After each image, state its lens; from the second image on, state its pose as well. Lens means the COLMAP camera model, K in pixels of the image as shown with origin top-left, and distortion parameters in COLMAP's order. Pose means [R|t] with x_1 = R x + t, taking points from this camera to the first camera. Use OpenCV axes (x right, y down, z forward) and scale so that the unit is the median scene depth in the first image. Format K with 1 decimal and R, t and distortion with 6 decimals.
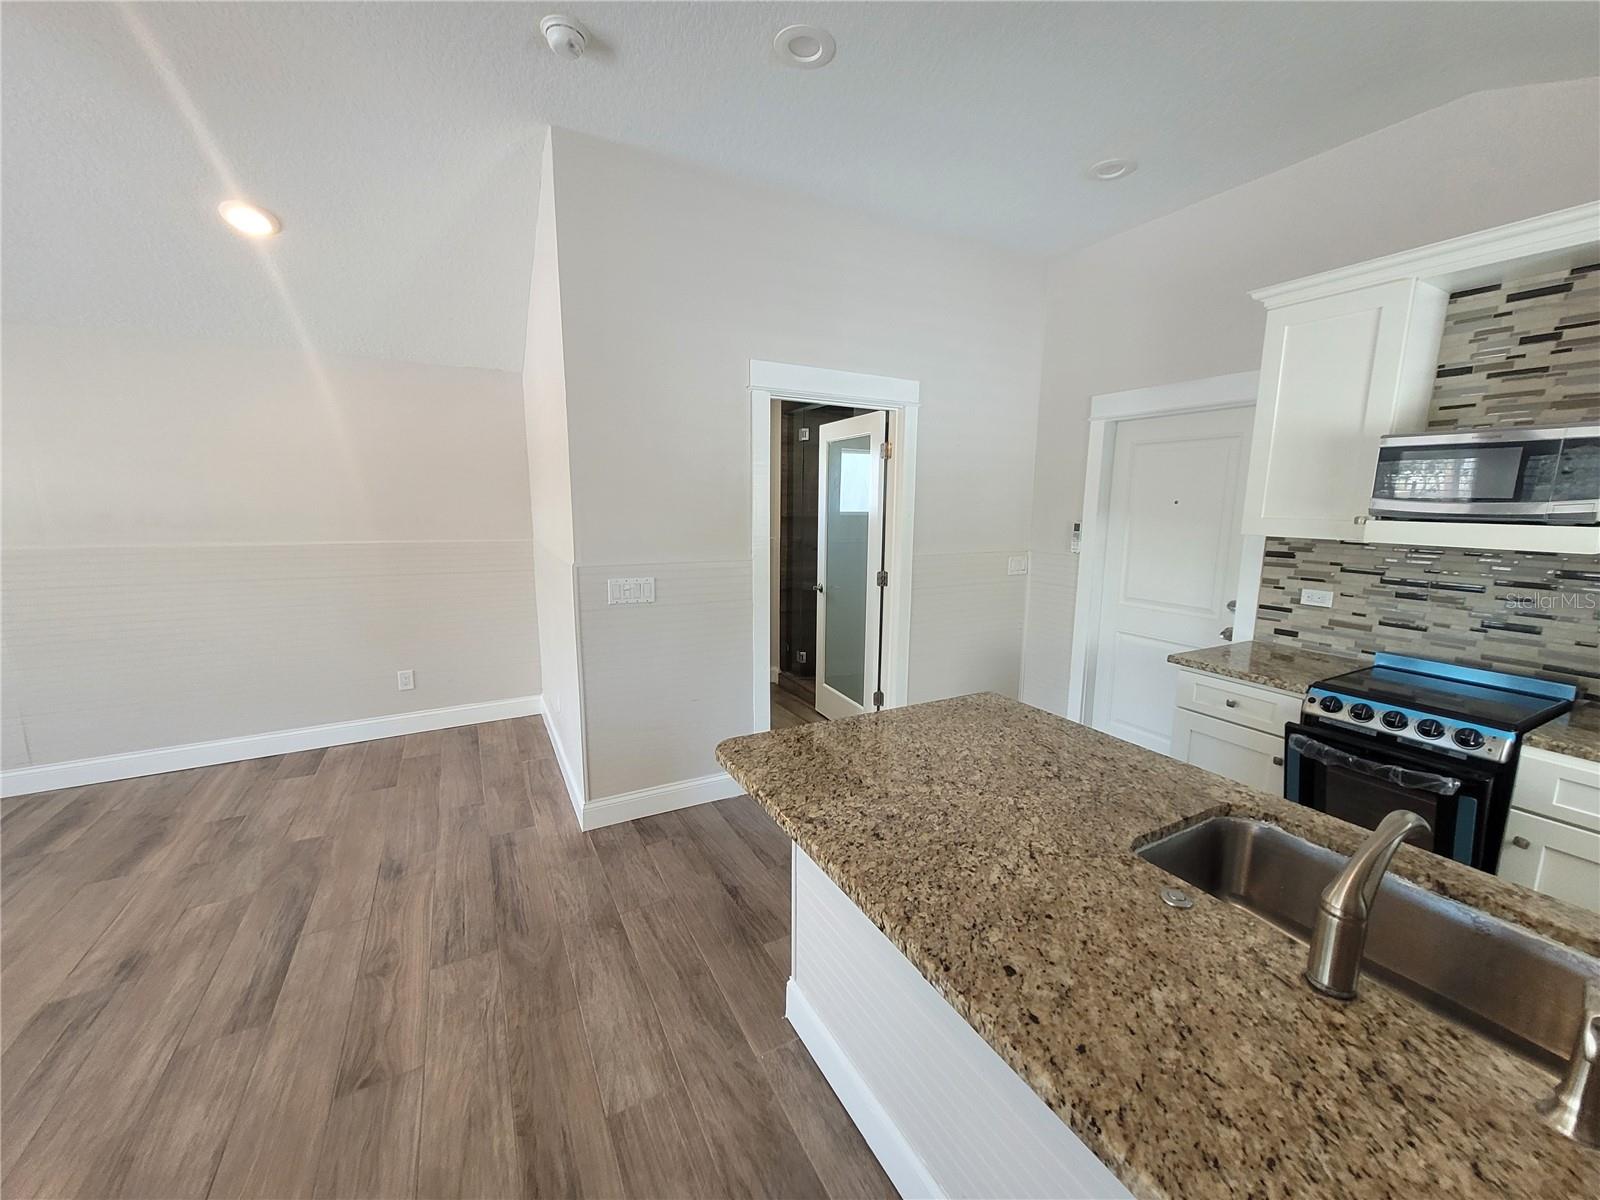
lens RADIAL K [[620.2, 0, 813.0], [0, 620.2, 604.4], [0, 0, 1]] dist [0.009277, -0.001080]
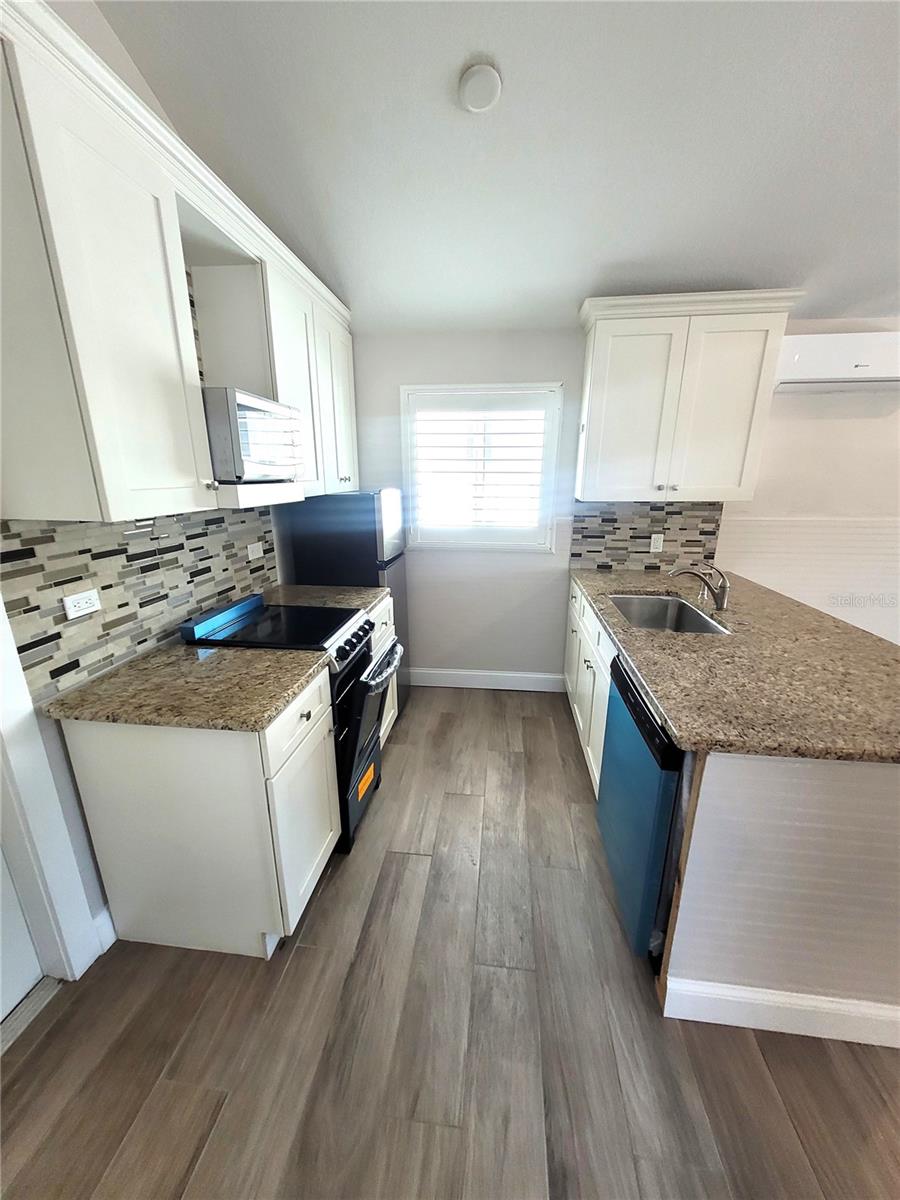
lens RADIAL K [[465.2, 0, 454.2], [0, 465.2, 606.7], [0, 0, 1]] dist [0.009277, -0.001080]
pose [[-0.806542, -0.175722, 0.564458, 0.184364], [0.092290, 0.905670, 0.413817, -0.202568], [-0.583929, 0.385854, -0.714243, 1.229011]]
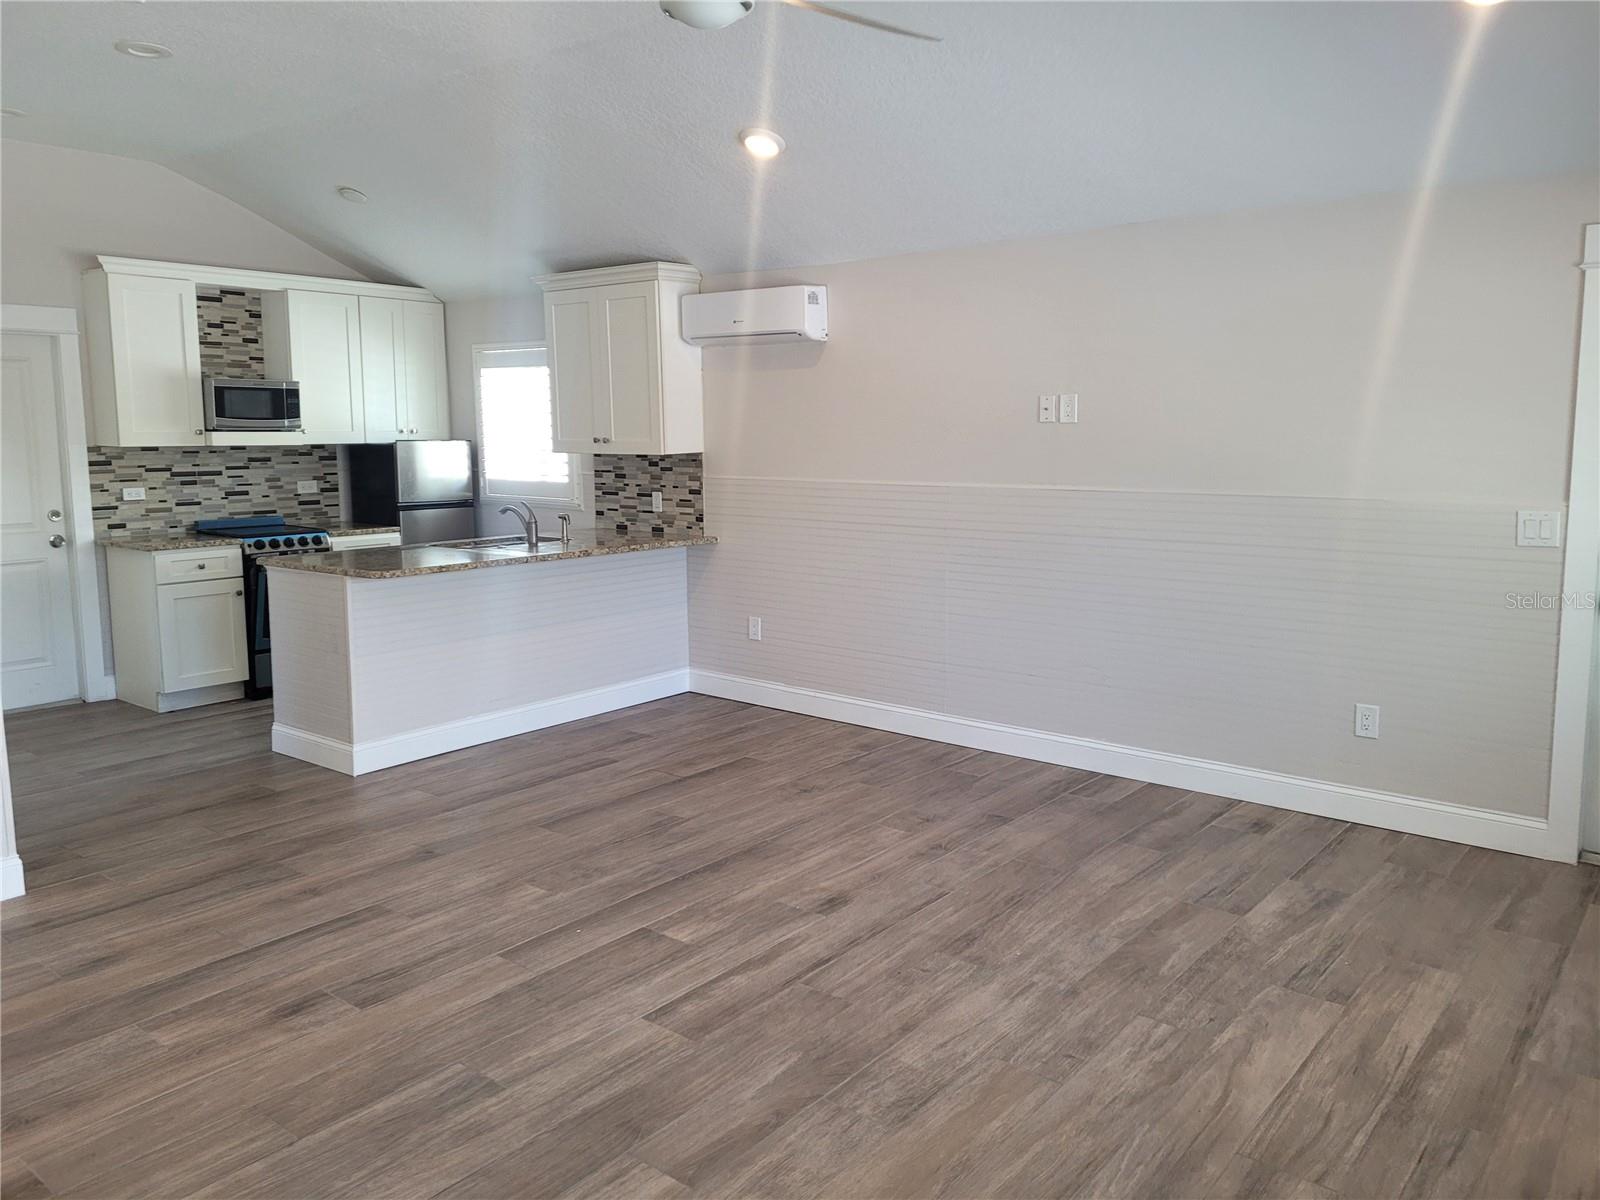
lens RADIAL K [[1191.4, 0, 798.7], [0, 1191.4, 556.8], [0, 0, 1]] dist [0.059995, -0.032915]
pose [[-0.365382, -0.113615, 0.923898, -2.188028], [0.158093, 0.970530, 0.181872, -0.131967], [-0.917335, 0.212514, -0.336652, 0.660520]]
